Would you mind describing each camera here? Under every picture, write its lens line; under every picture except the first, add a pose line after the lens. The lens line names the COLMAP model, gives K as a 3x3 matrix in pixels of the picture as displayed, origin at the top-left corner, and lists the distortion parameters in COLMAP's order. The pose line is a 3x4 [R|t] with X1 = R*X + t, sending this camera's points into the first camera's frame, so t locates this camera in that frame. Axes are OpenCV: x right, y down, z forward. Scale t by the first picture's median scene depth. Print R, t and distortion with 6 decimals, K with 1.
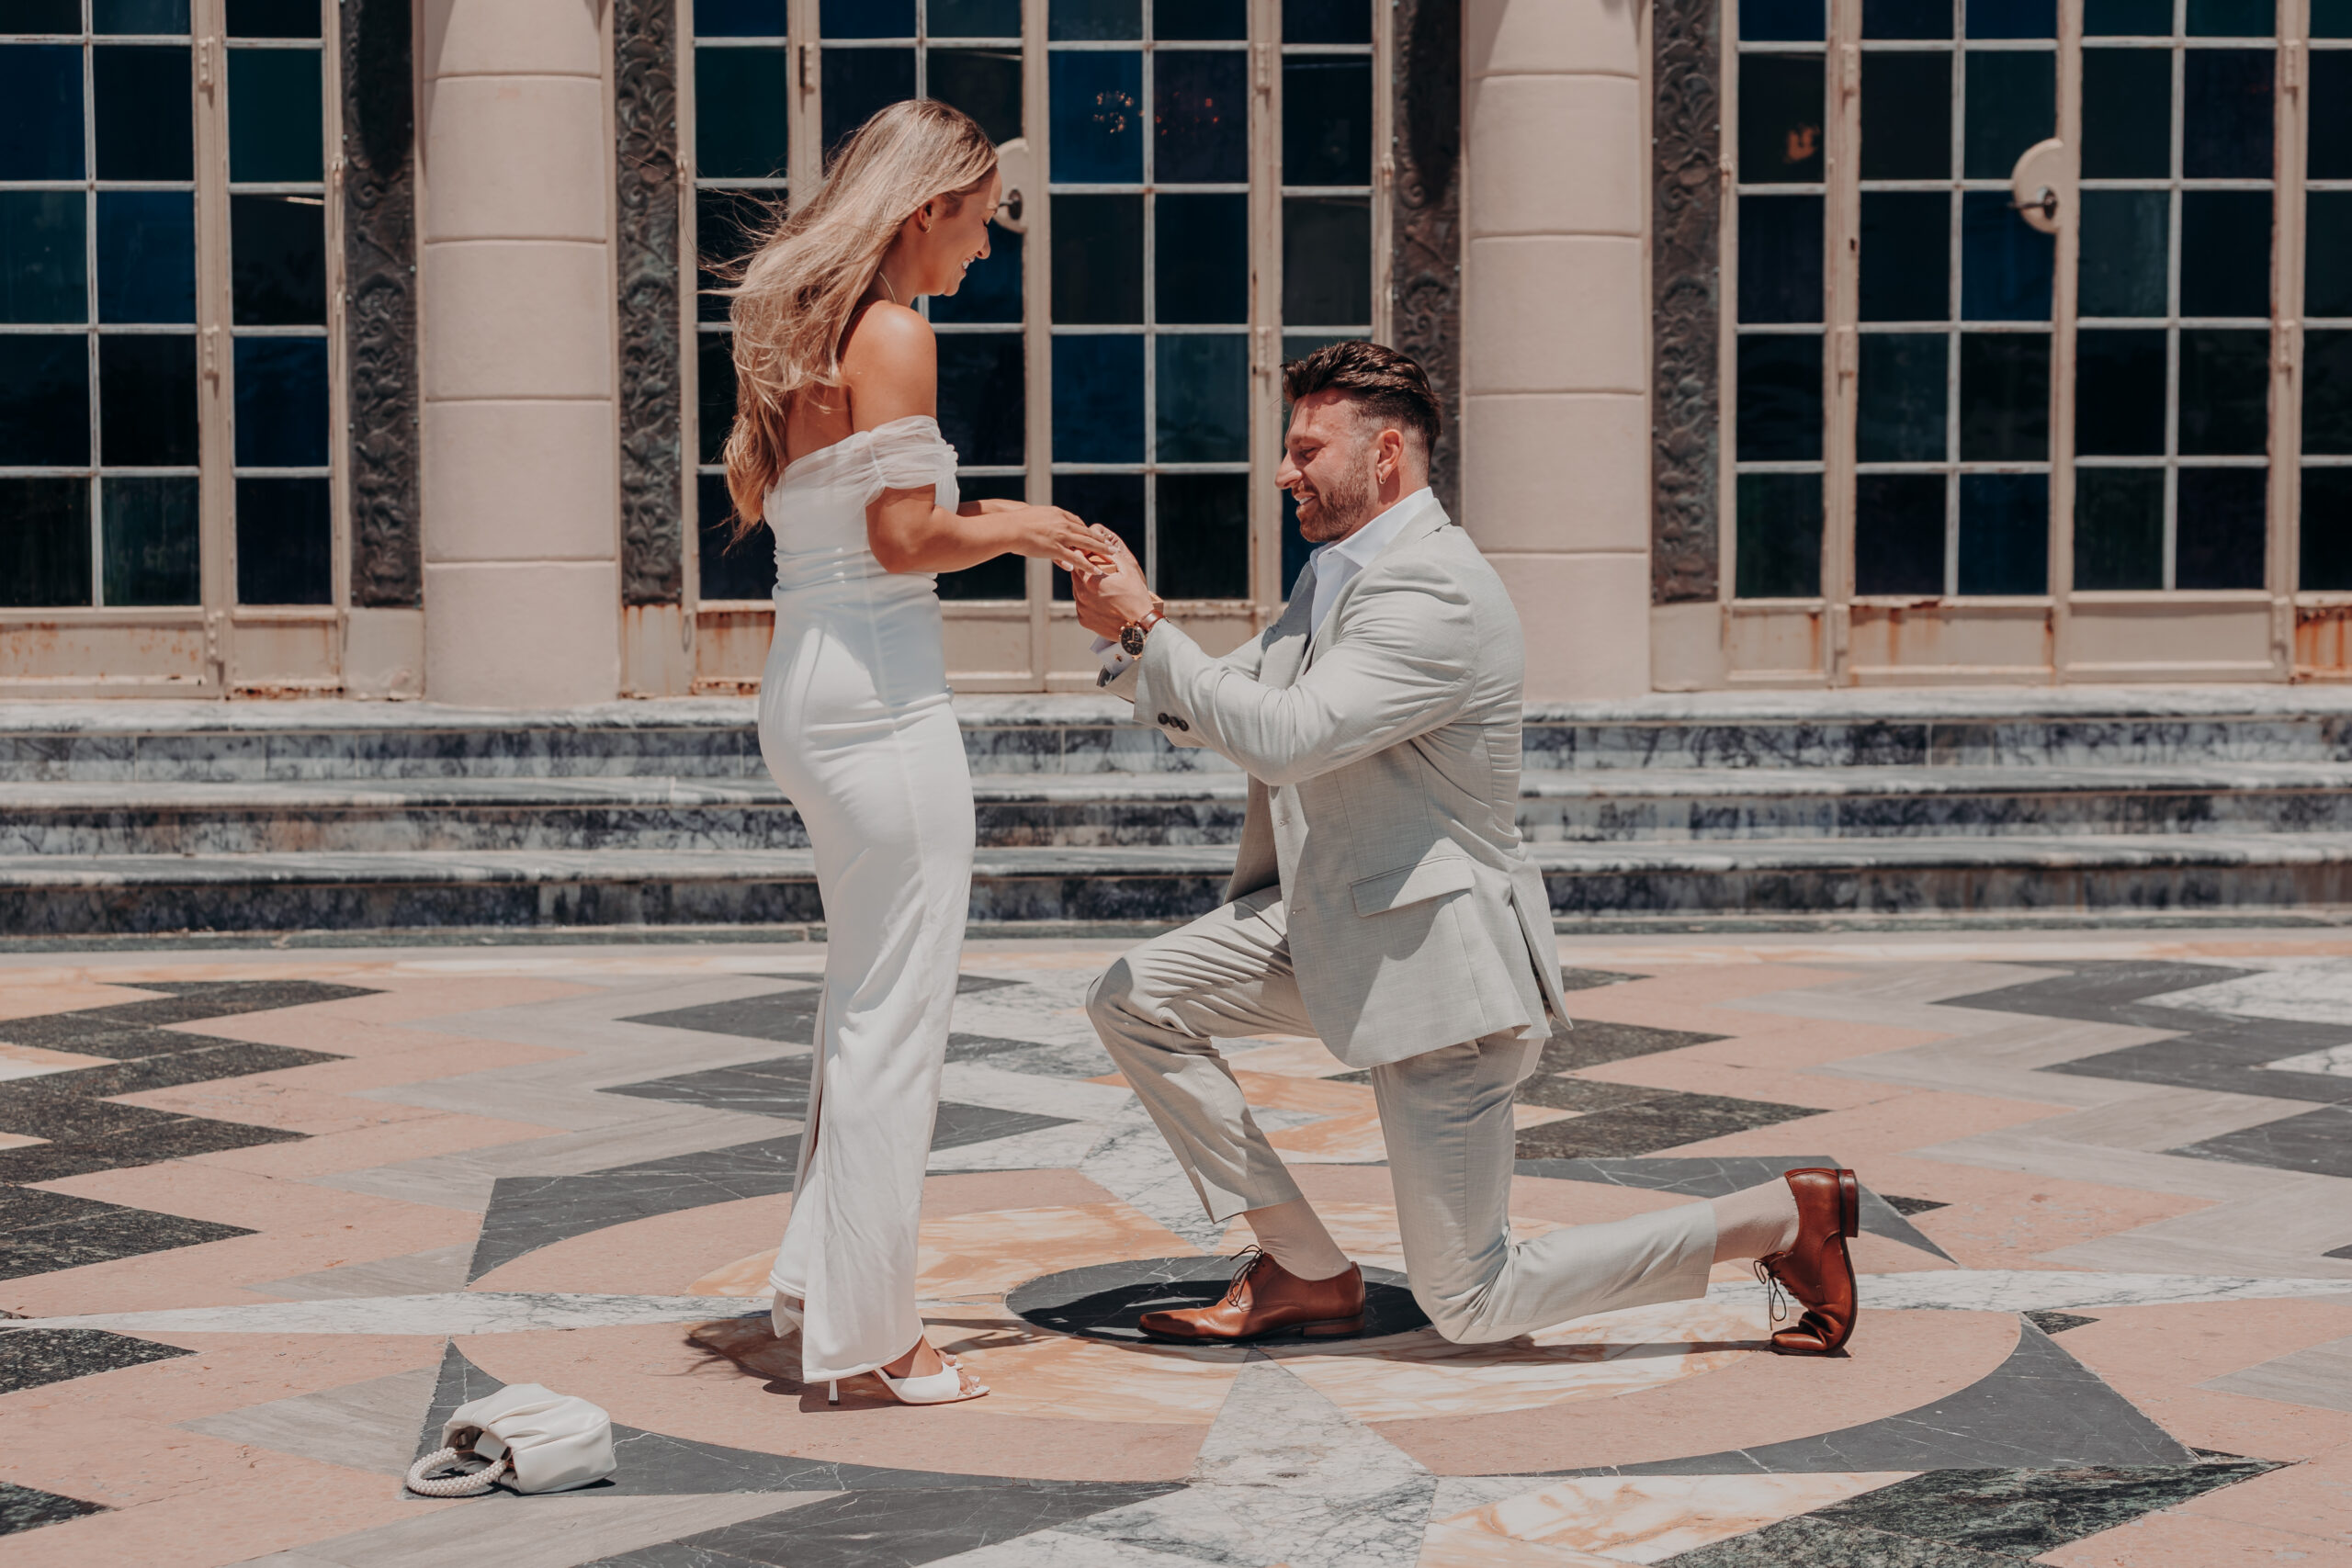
lens RADIAL K [[4791.3, 0, 1180.1], [0, 4791.3, 833.1], [0, 0, 1]] dist [0.051525, 0.021008]
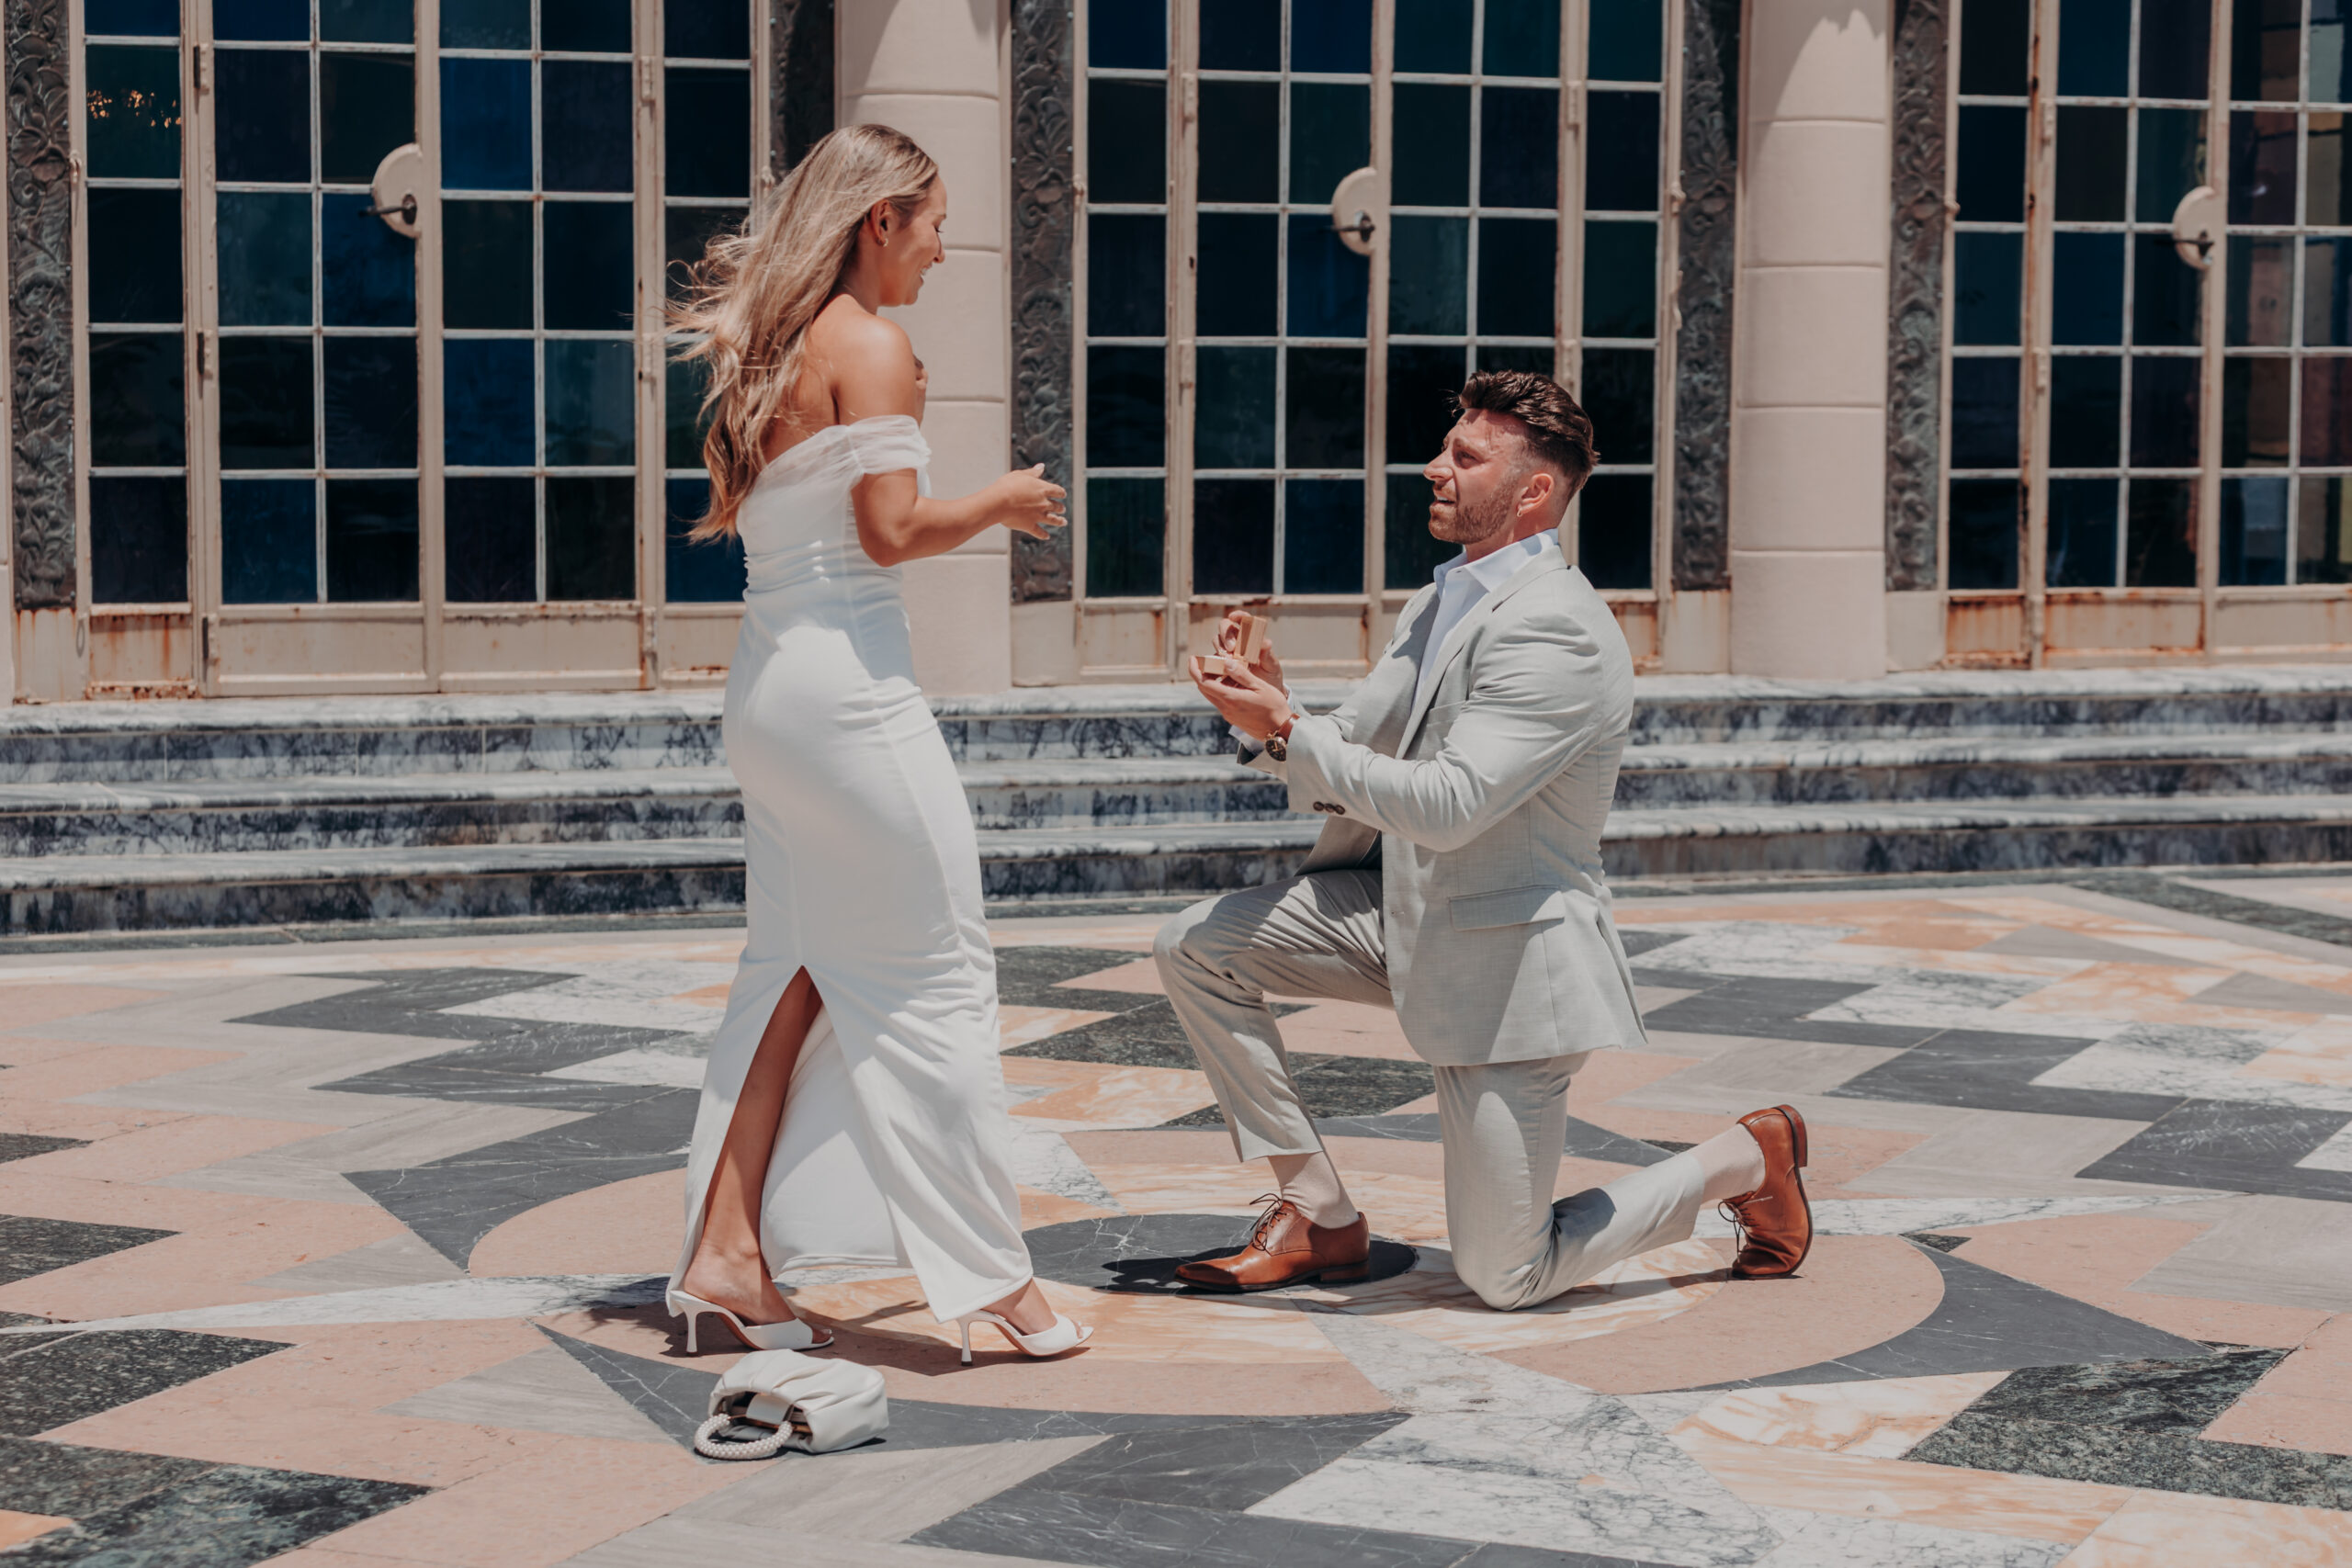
lens RADIAL K [[4735.0, 0, 1177.6], [0, 4735.0, 946.0], [0, 0, 1]] dist [-0.016797, 0.019418]
pose [[0.957241, -0.025696, 0.288149, -0.171809], [0.019074, 0.999486, 0.025767, 0.001206], [-0.288663, -0.019169, 0.957239, -0.001915]]
